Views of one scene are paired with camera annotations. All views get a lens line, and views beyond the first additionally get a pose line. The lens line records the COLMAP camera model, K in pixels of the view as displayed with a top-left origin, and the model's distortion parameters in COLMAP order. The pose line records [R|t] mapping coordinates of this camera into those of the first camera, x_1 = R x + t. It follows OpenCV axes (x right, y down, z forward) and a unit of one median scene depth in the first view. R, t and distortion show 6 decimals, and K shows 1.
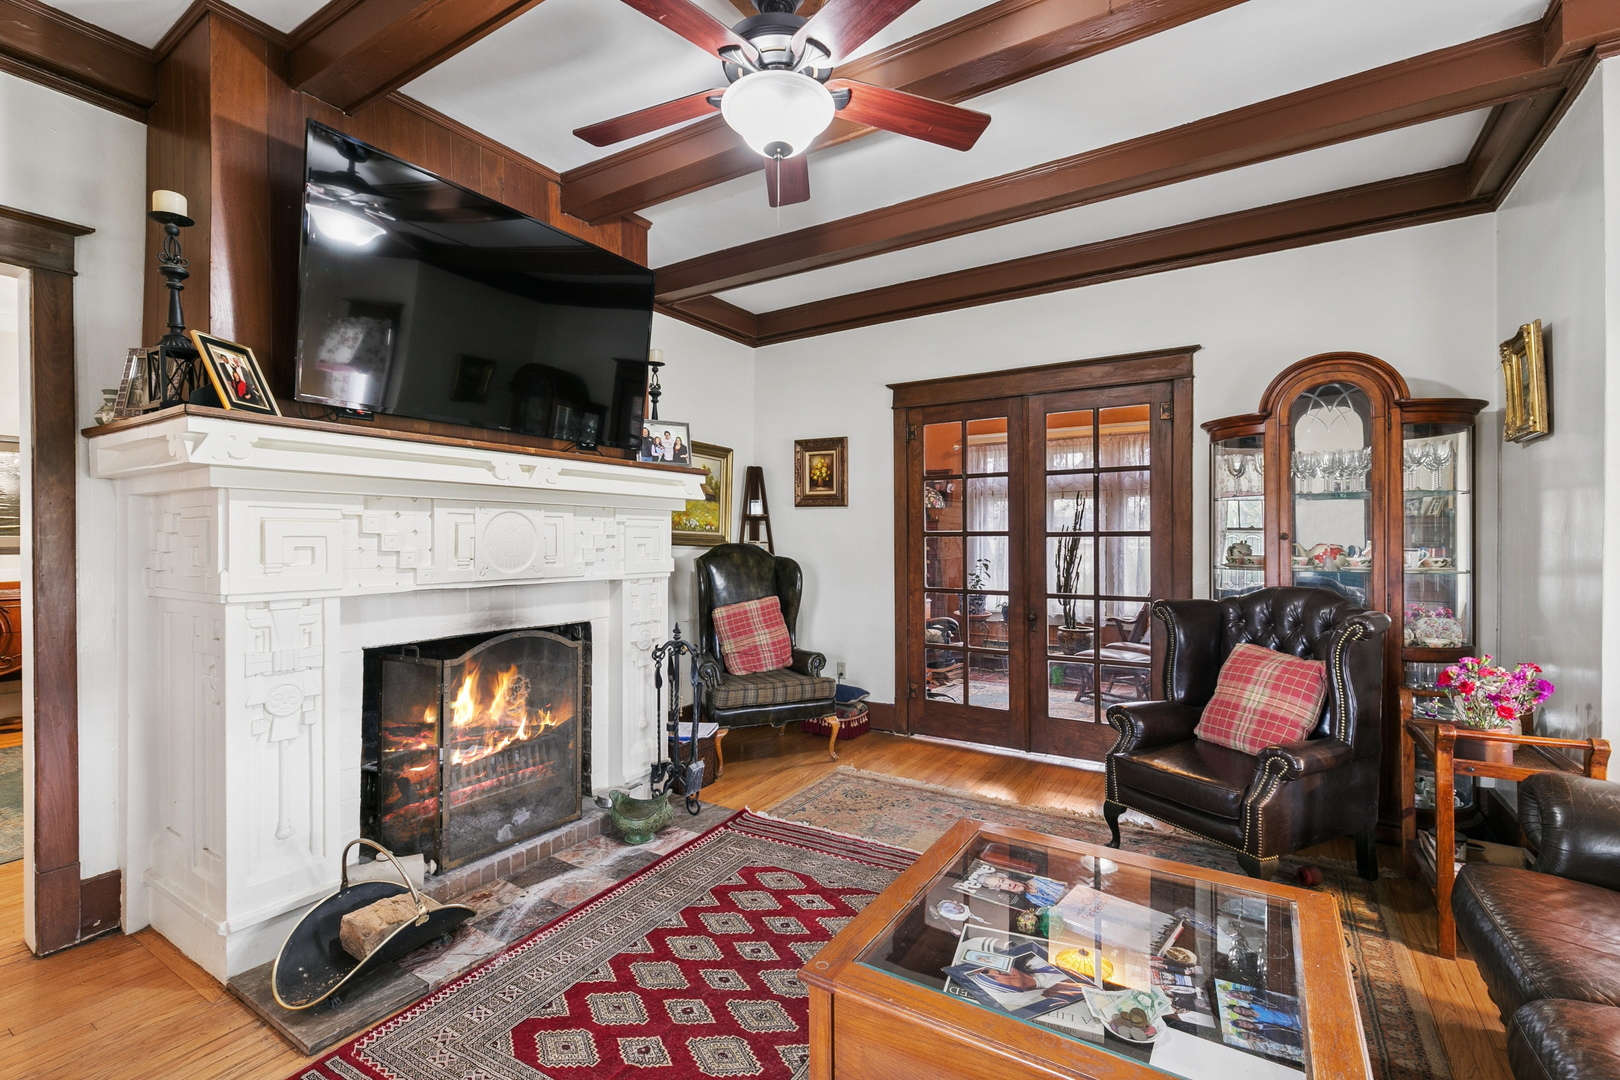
lens RADIAL K [[716.4, 0, 810.0], [0, 716.4, 540.0], [0, 0, 1]] dist [-0.000003, -0.000452]
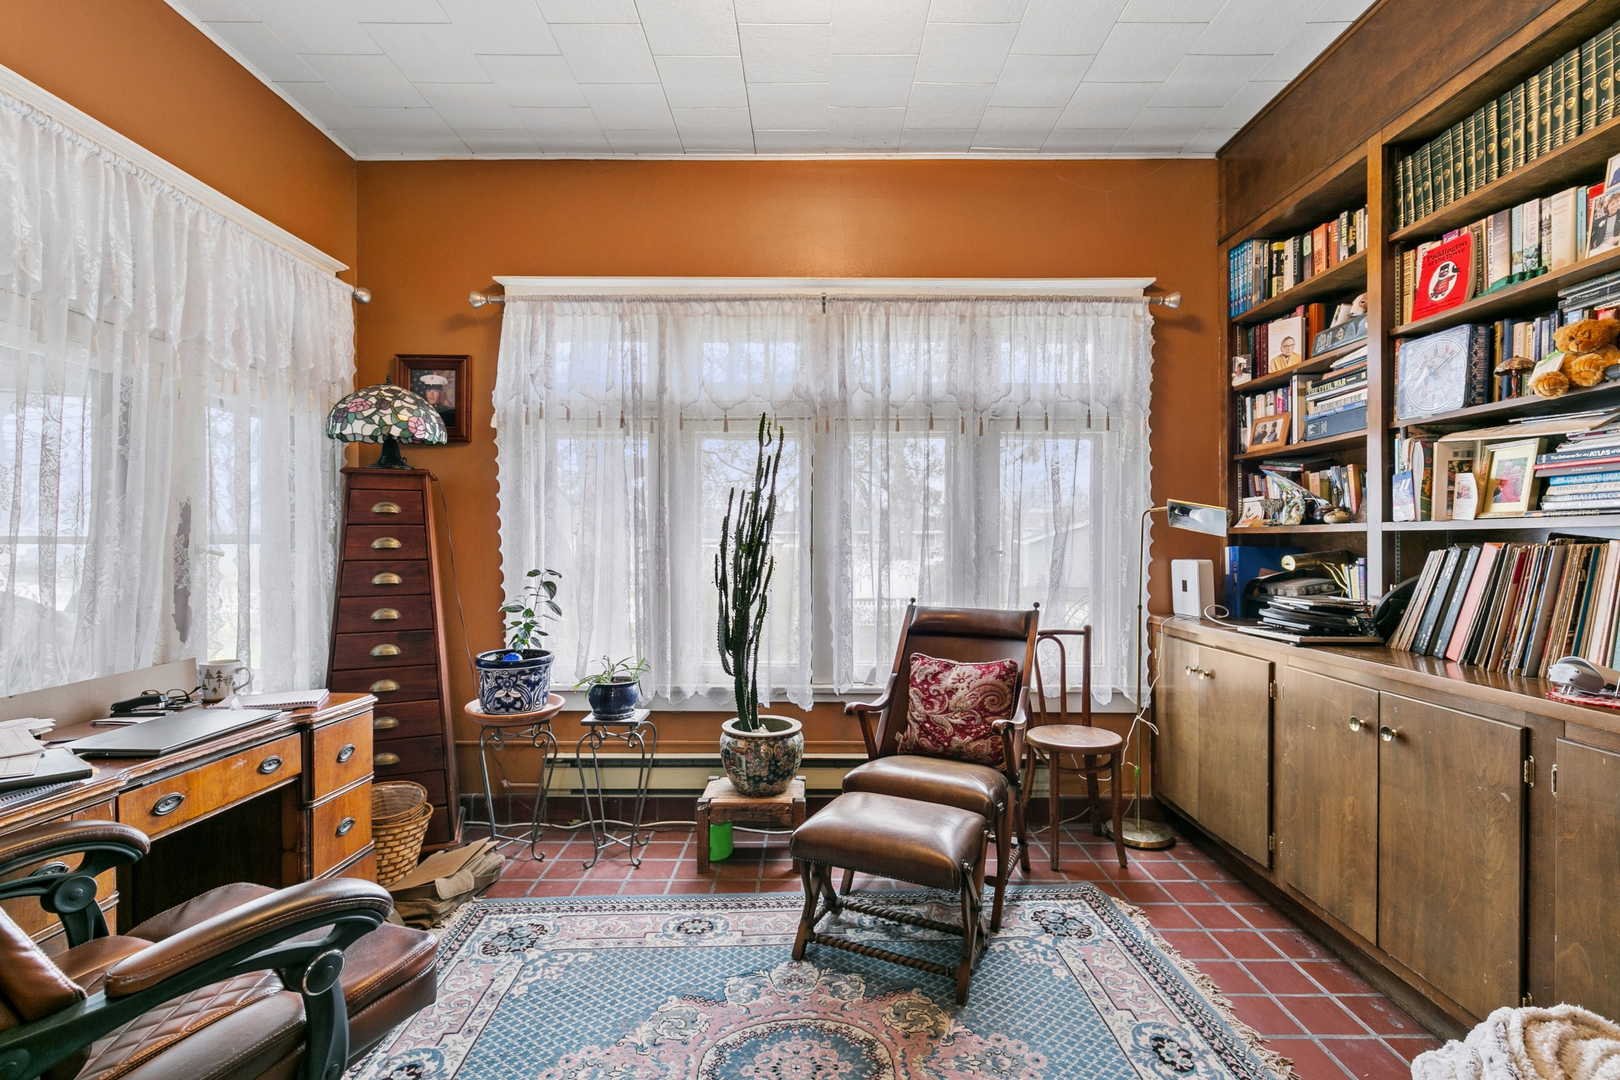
lens RADIAL K [[734.9, 0, 802.2], [0, 734.9, 532.5], [0, 0, 1]] dist [-0.000220, -0.000622]
pose [[0.850506, 0.001721, 0.525963, 0.155249], [0.000151, 0.999994, -0.003516, 0.007270], [-0.525966, 0.003070, 0.850500, 0.599589]]
